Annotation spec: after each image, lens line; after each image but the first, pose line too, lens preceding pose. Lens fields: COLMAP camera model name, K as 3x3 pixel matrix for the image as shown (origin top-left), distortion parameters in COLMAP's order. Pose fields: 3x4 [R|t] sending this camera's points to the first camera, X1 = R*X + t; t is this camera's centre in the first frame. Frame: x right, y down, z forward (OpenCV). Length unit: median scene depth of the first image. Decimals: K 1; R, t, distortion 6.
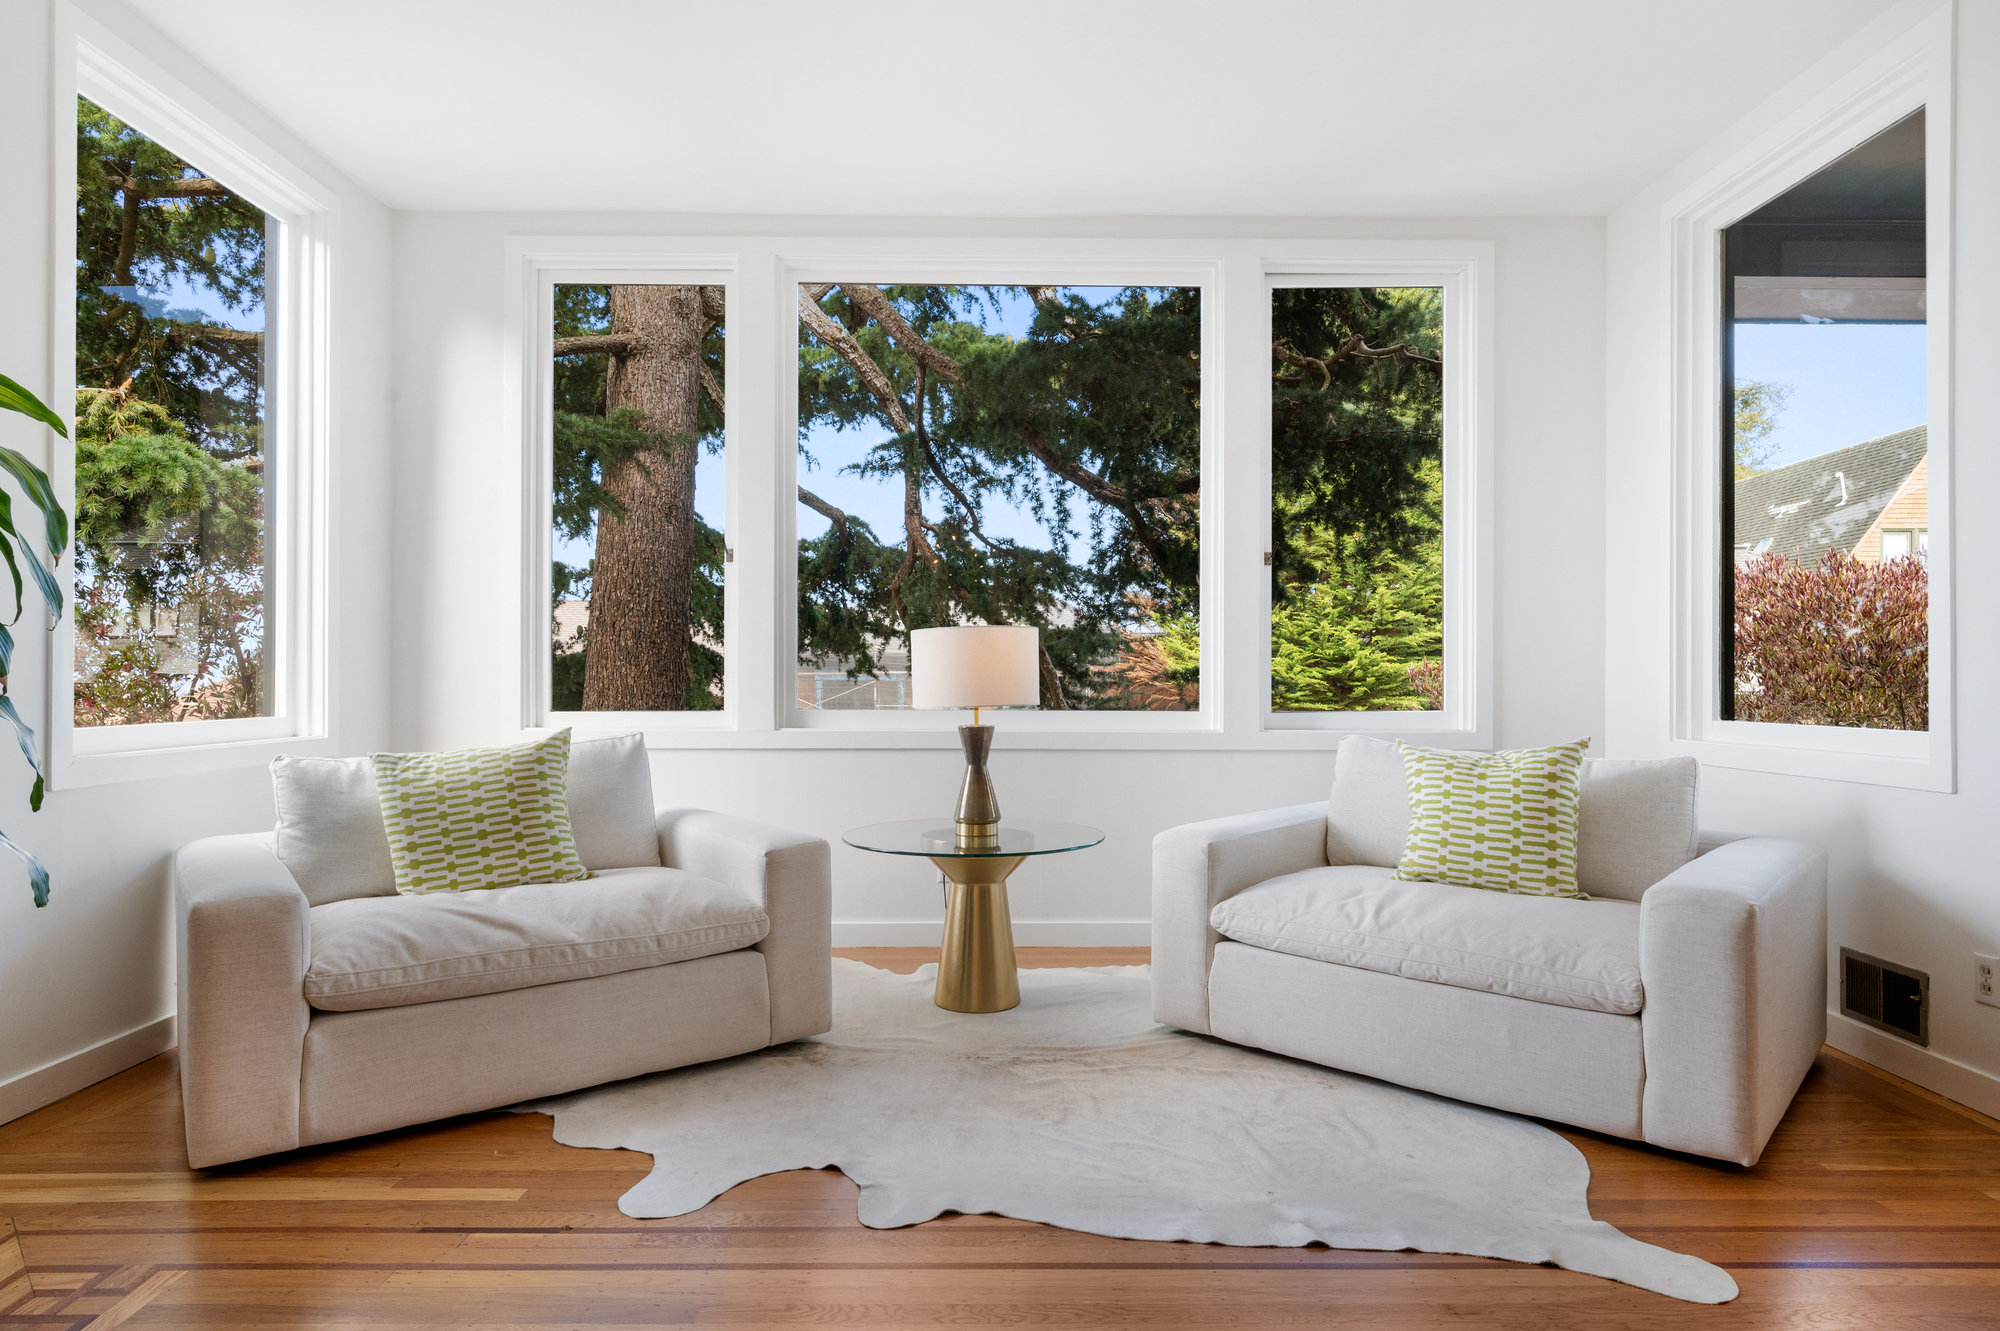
lens RADIAL K [[1156.2, 0, 1007.9], [0, 1156.2, 667.3], [0, 0, 1]] dist [-0.004614, 0.001722]
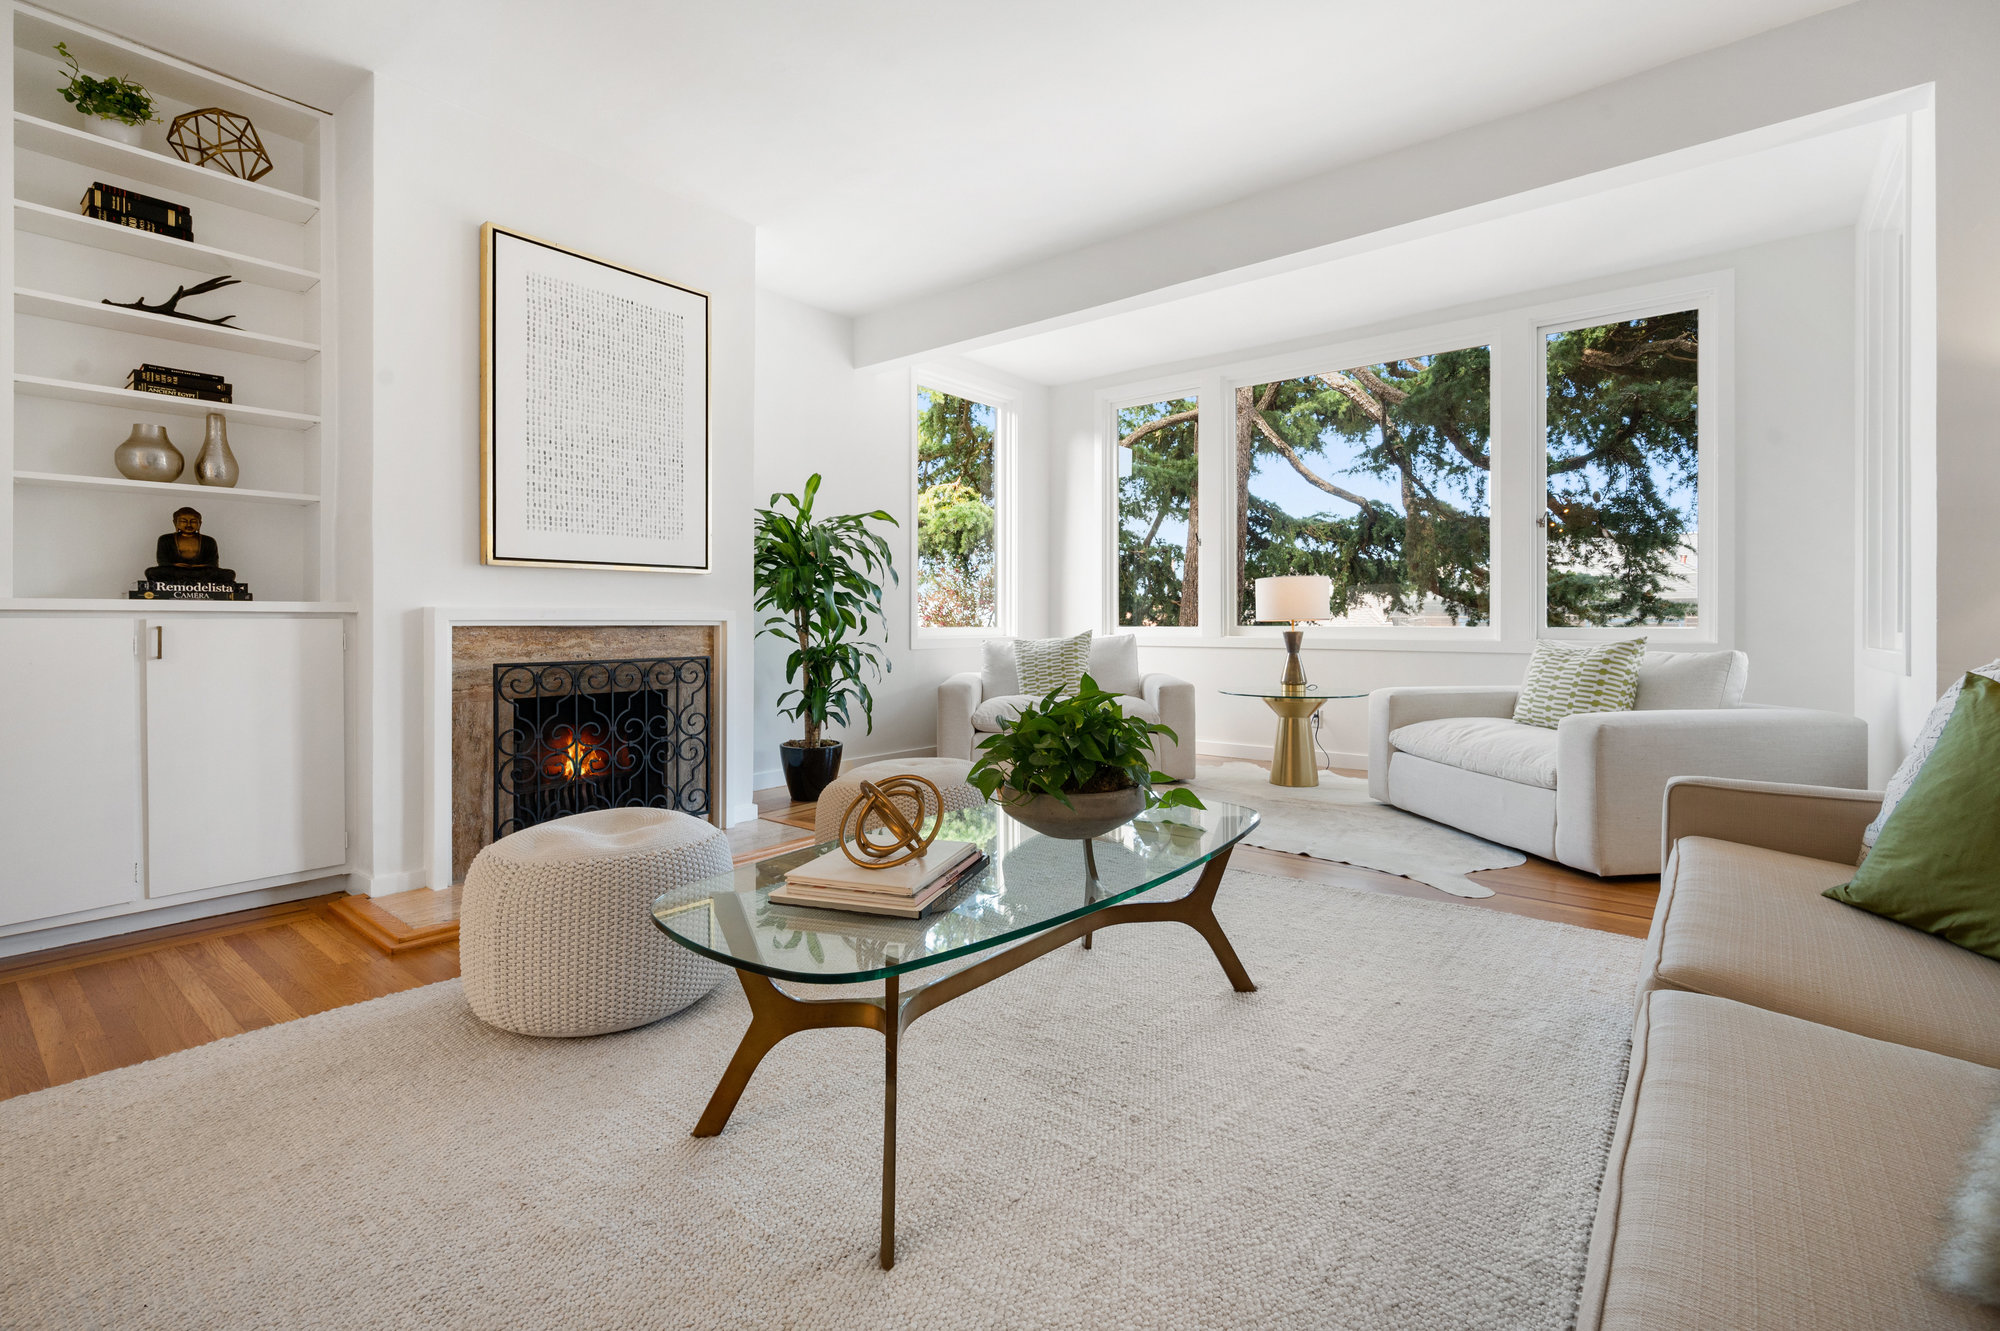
lens RADIAL K [[876.3, 0, 990.6], [0, 876.3, 621.0], [0, 0, 1]] dist [-0.000343, 0.000164]
pose [[0.775008, -0.001731, -0.631949, 0.535597], [0.007176, 0.999956, 0.006061, 0.025264], [0.631911, -0.009233, 0.774986, -0.416058]]
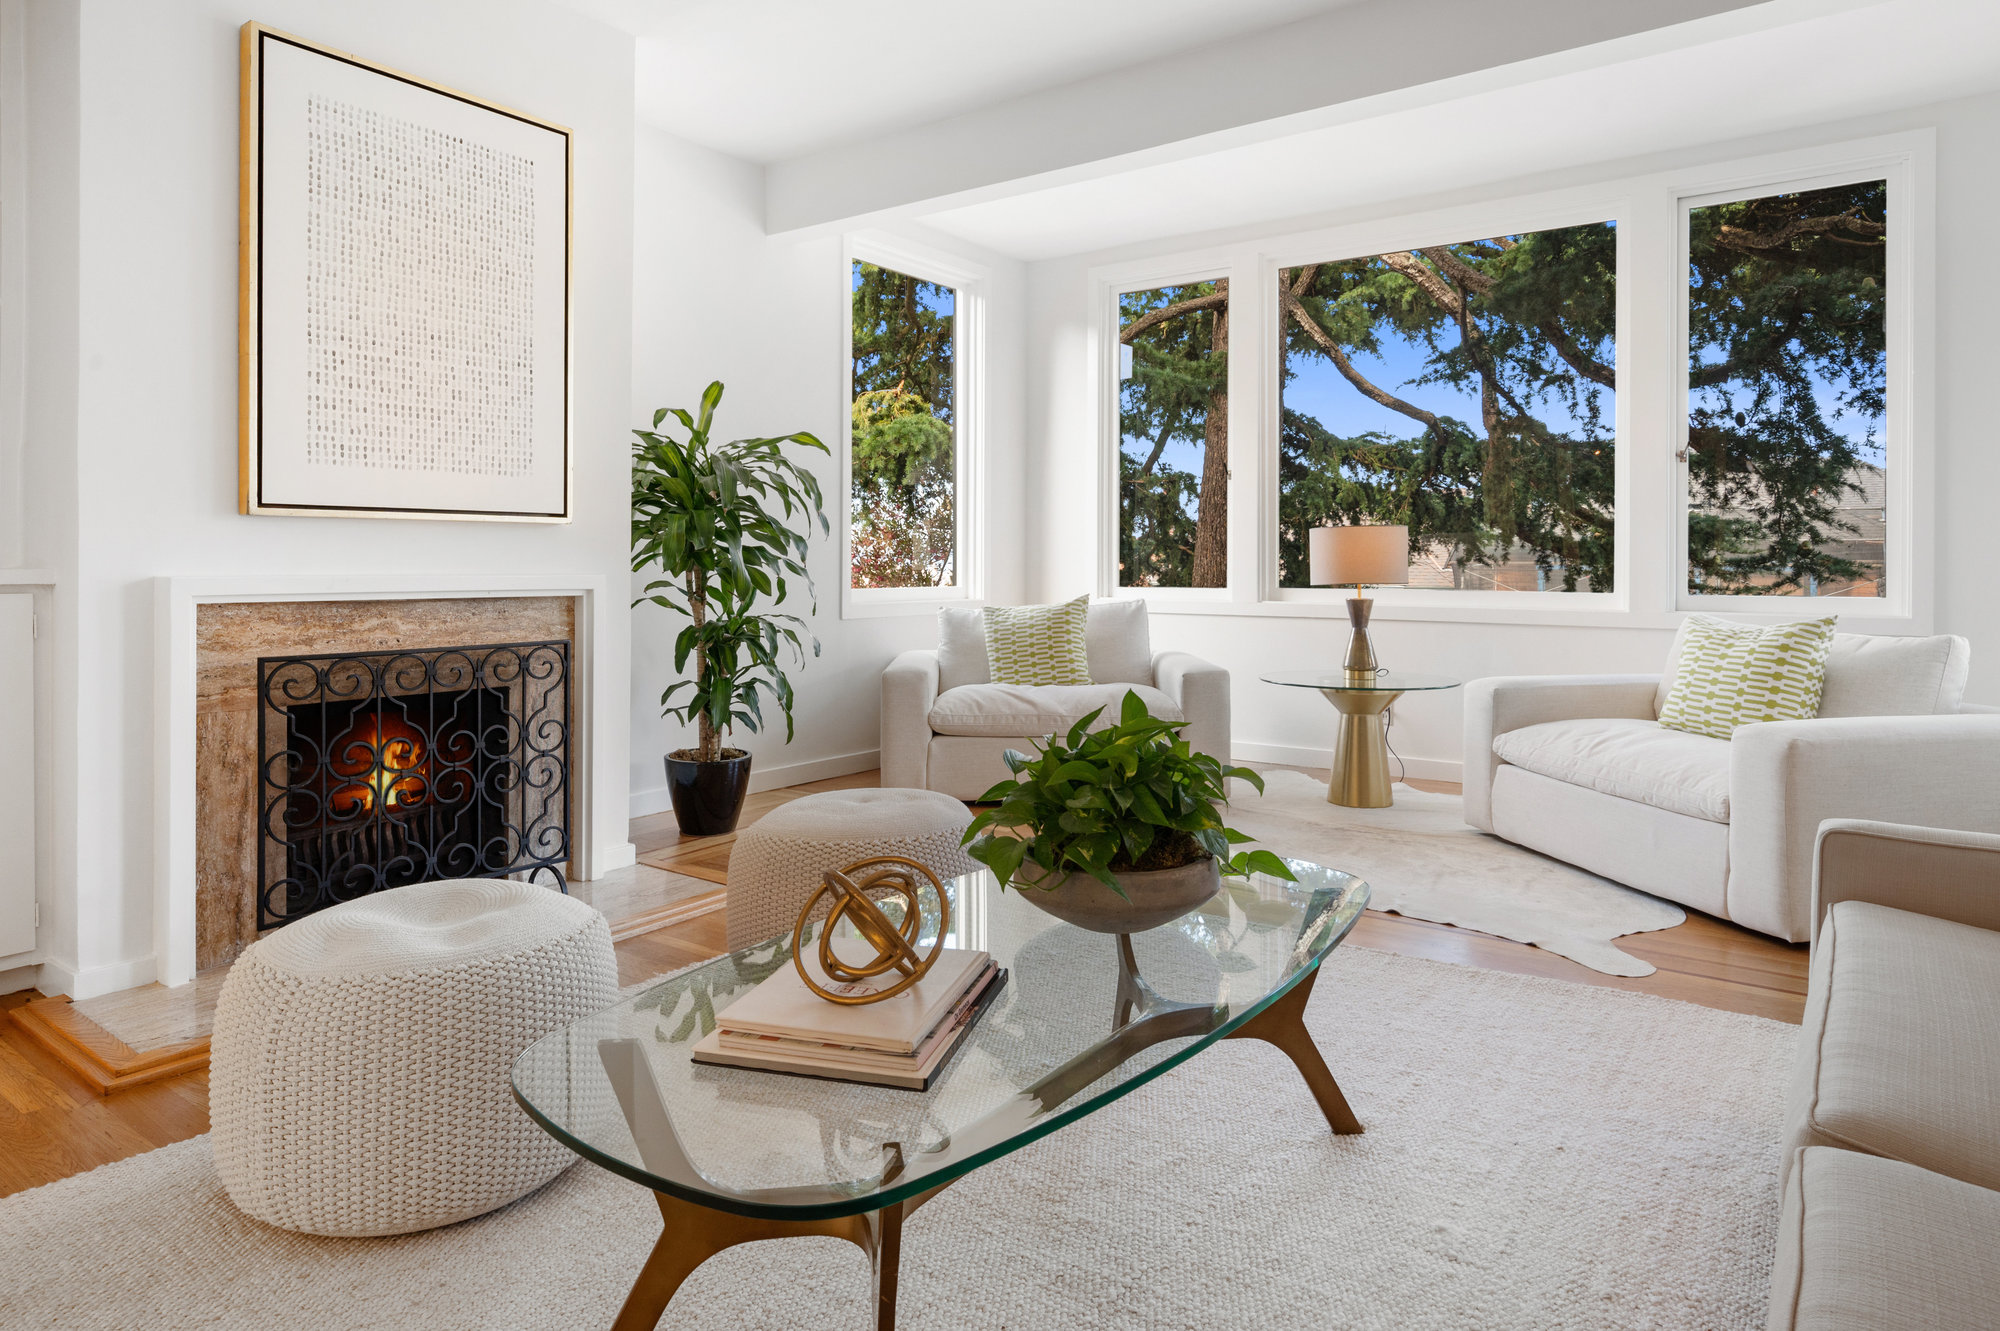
lens RADIAL K [[1156.2, 0, 987.7], [0, 1156.2, 566.2], [0, 0, 1]] dist [-0.004614, 0.001722]
pose [[0.806648, 0.002530, -0.591027, 0.476072], [0.002966, 0.999961, 0.008328, -0.000474], [0.591025, -0.008471, 0.806609, -0.397211]]
